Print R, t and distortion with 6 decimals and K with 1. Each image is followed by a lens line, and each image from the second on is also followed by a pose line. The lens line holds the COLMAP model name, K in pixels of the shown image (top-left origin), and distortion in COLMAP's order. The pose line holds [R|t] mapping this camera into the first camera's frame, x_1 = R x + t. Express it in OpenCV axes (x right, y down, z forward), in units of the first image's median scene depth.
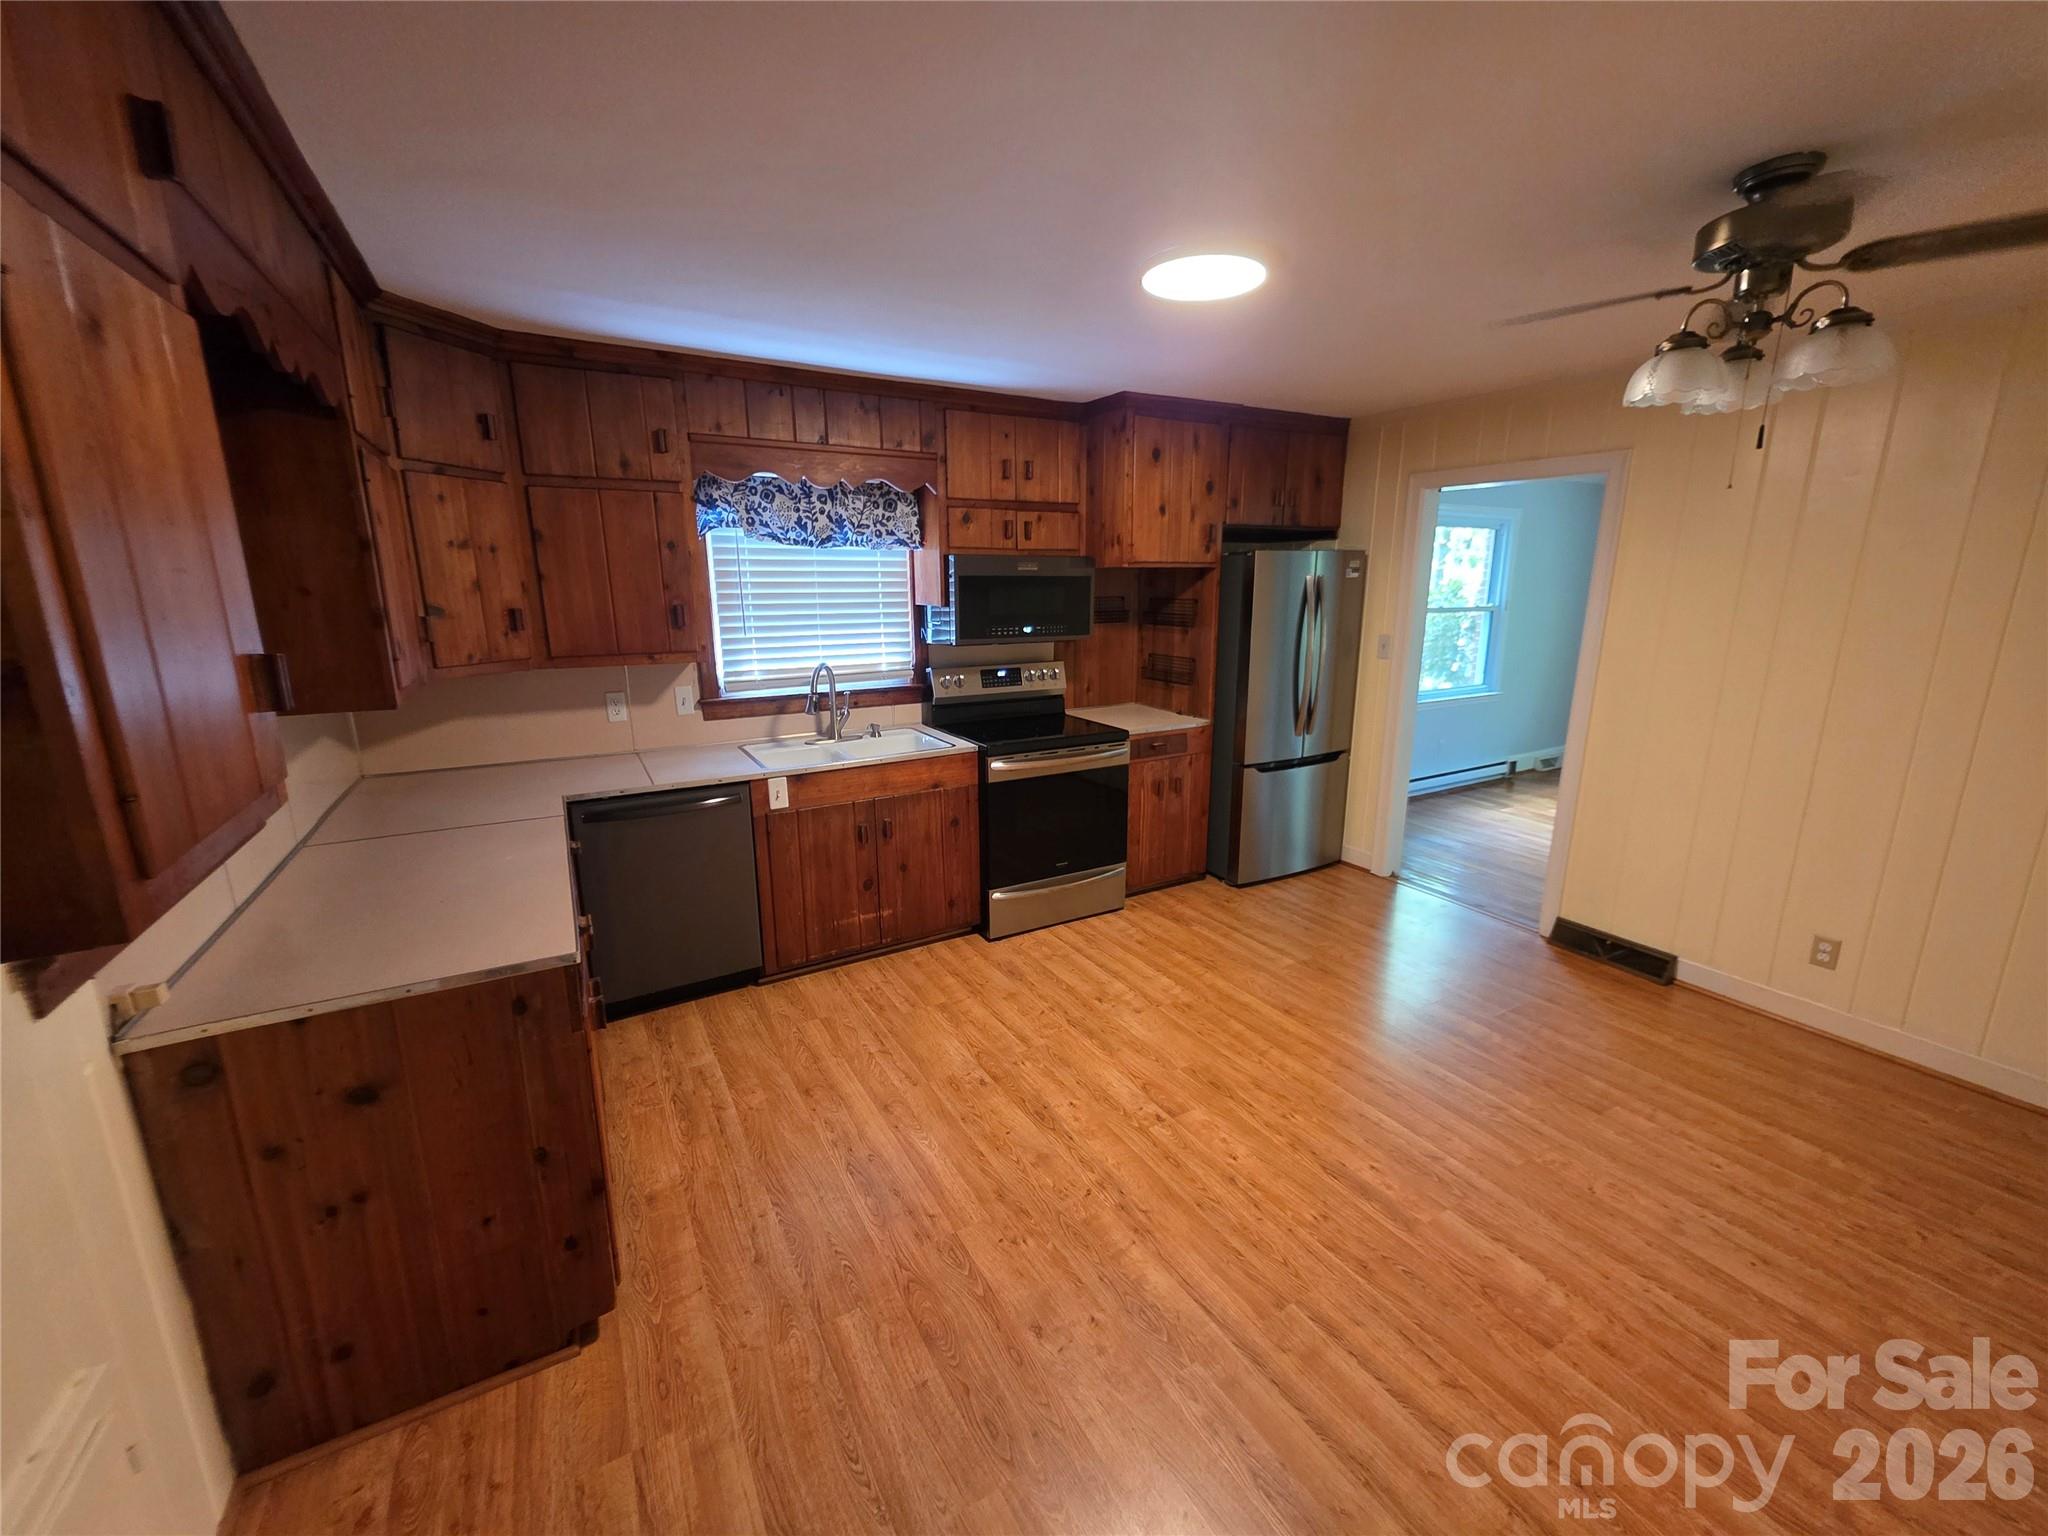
lens RADIAL K [[819.4, 0, 1032.3], [0, 819.4, 765.4], [0, 0, 1]] dist [0.000719, -0.000065]
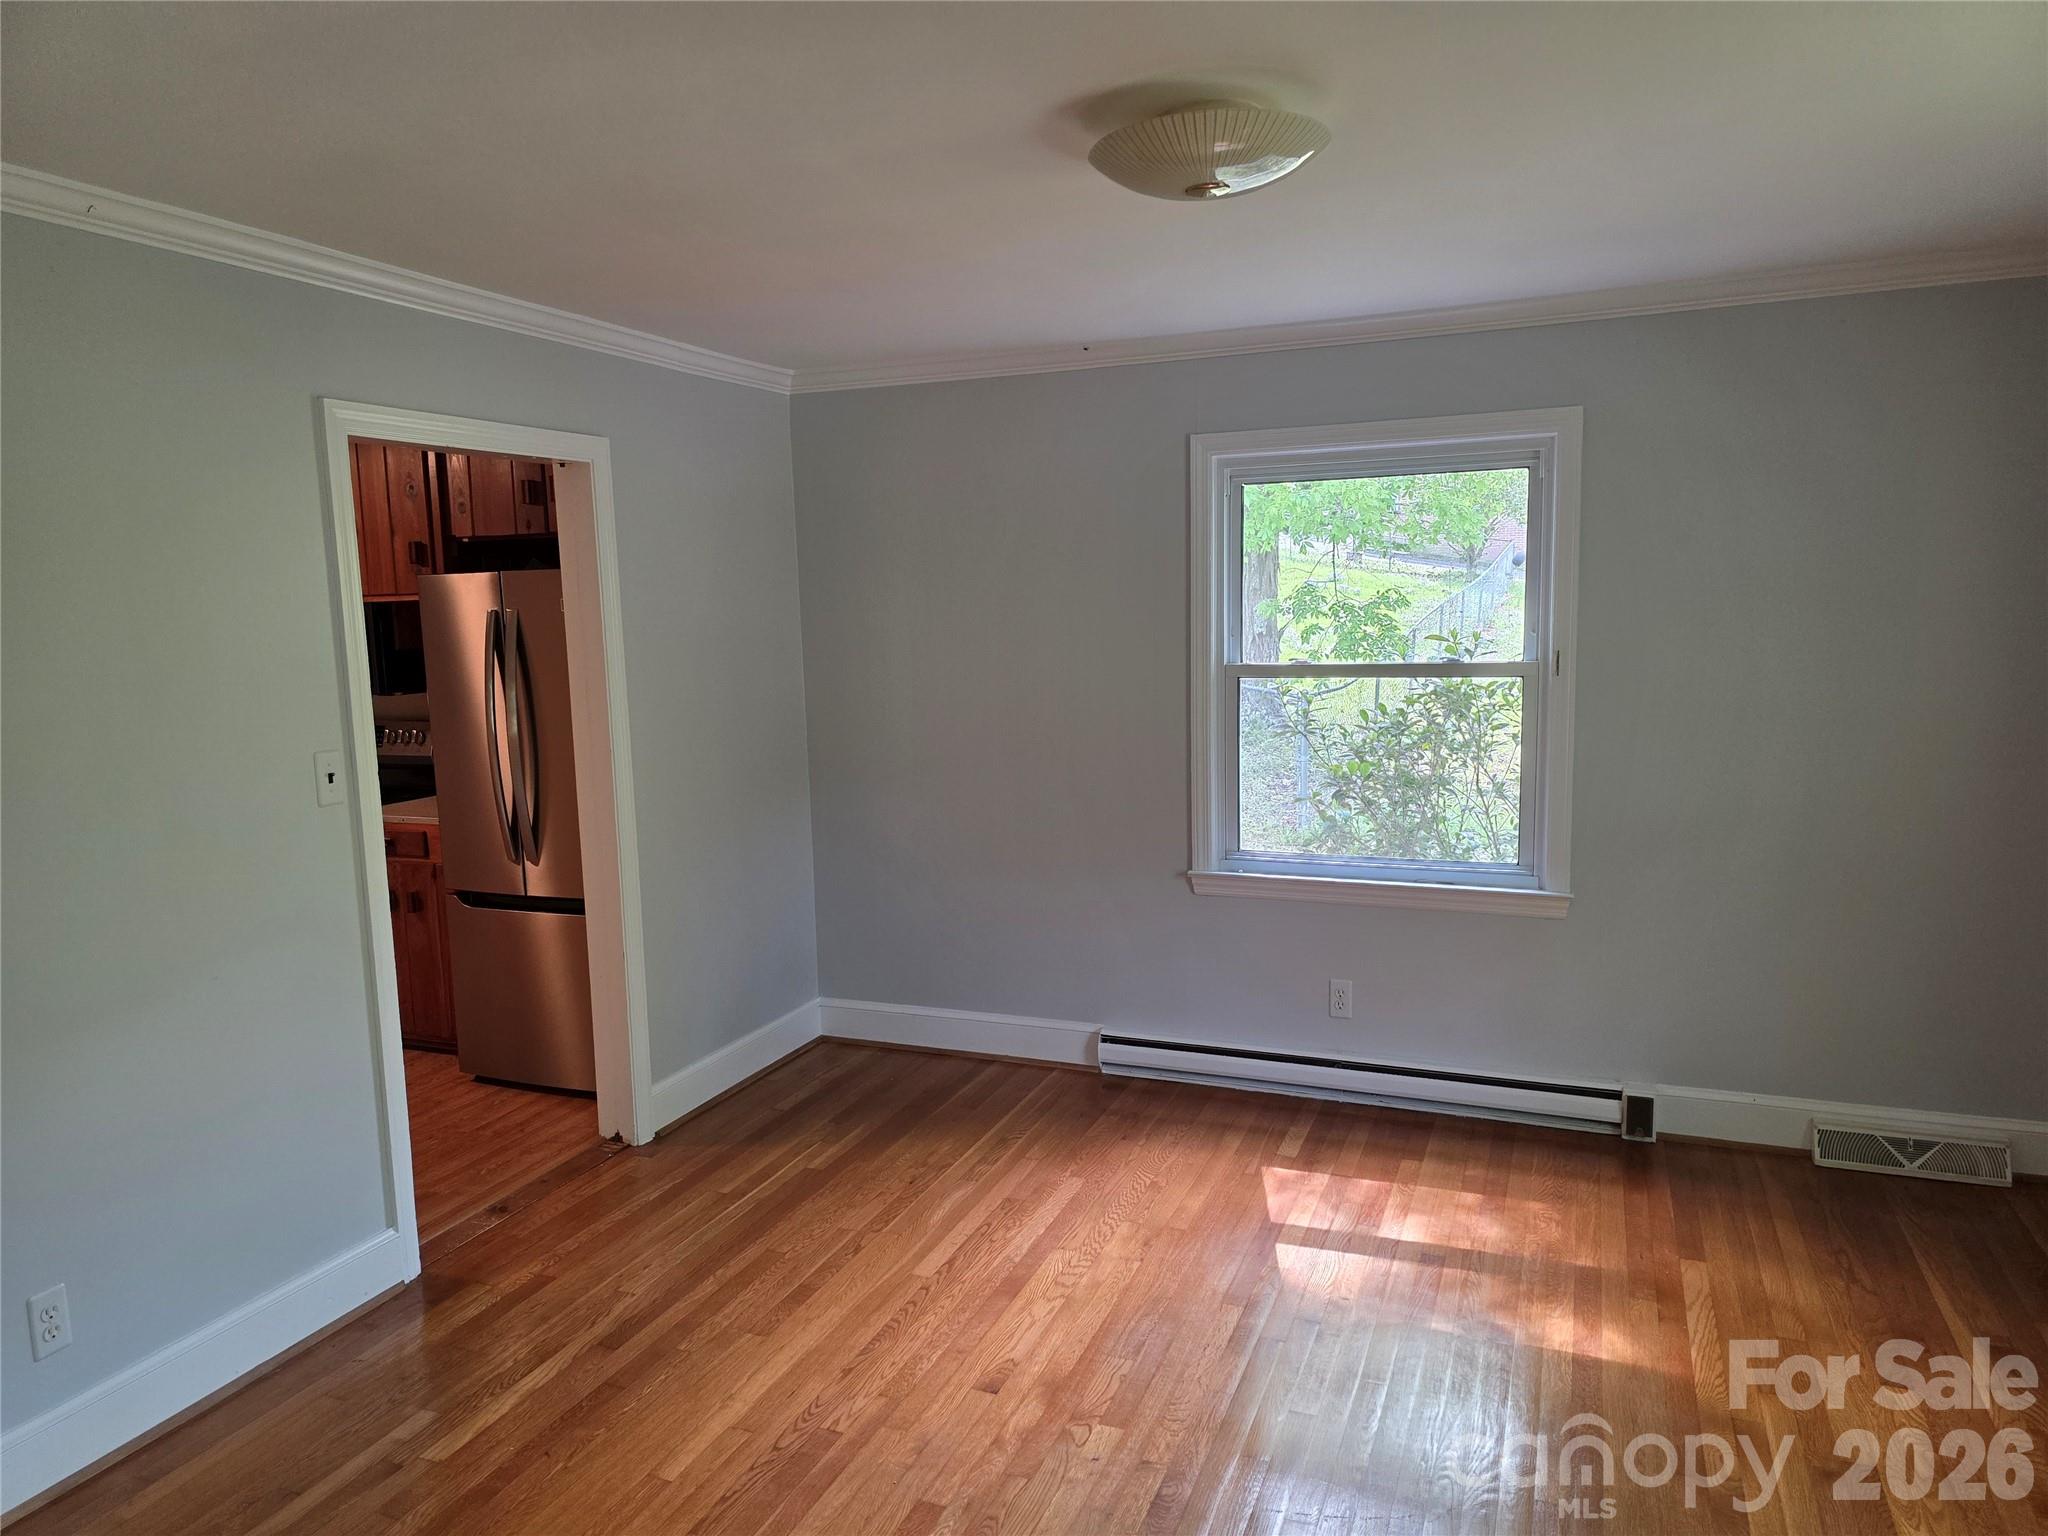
lens RADIAL K [[1372.8, 0, 1013.0], [0, 1372.8, 766.9], [0, 0, 1]] dist [0.053250, -0.049259]
pose [[0.608777, 0.090947, -0.788111, 1.735470], [-0.153975, 0.988063, -0.004917, -0.201874], [0.778256, 0.124343, 0.615513, 0.790081]]
